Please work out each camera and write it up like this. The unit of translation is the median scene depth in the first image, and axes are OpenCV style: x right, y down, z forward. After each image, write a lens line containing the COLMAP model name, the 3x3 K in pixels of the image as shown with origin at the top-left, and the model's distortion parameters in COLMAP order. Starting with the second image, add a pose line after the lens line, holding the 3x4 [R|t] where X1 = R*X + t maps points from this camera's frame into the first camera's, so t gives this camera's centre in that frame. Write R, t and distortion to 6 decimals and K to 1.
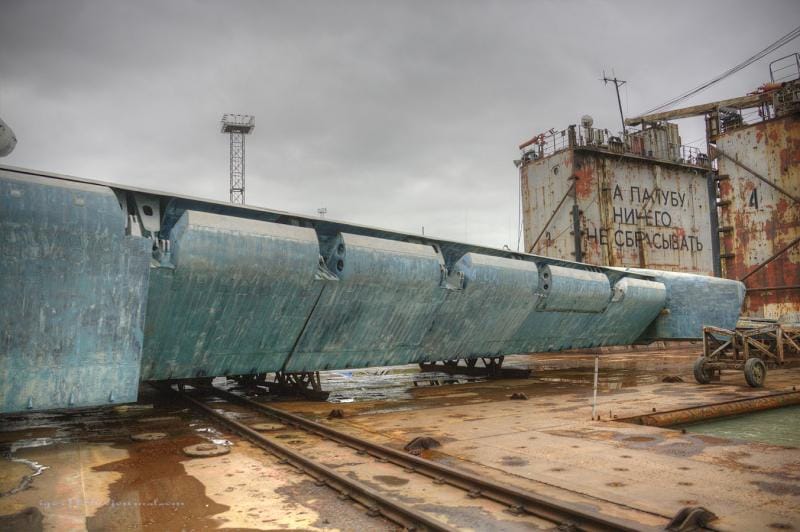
lens RADIAL K [[613.8, 0, 400.0], [0, 613.8, 266.0], [0, 0, 1]] dist [-0.059486, -0.001166]
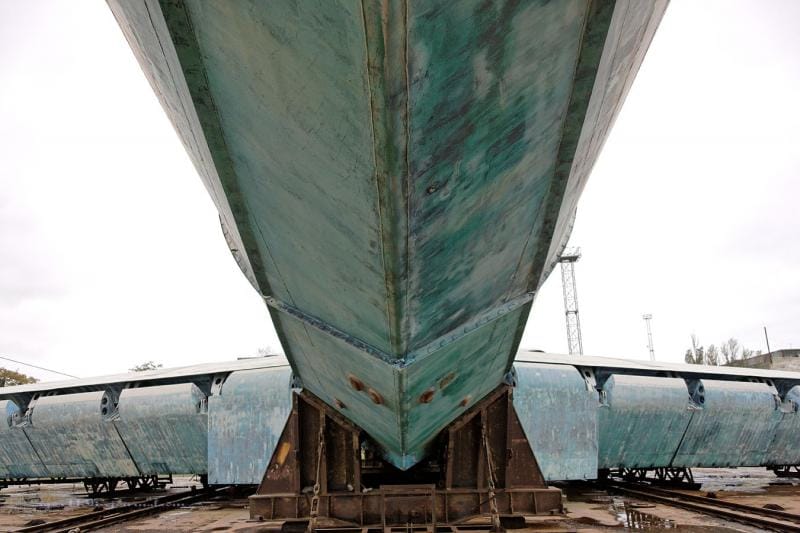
lens RADIAL K [[630.9, 0, 400.0], [0, 630.9, 266.5], [0, 0, 1]] dist [0.021820, -0.001918]
pose [[0.882675, -0.116843, -0.455229, 0.003648], [0.043959, 0.984882, -0.167553, -0.103295], [0.467924, 0.127884, 0.874467, -0.913554]]
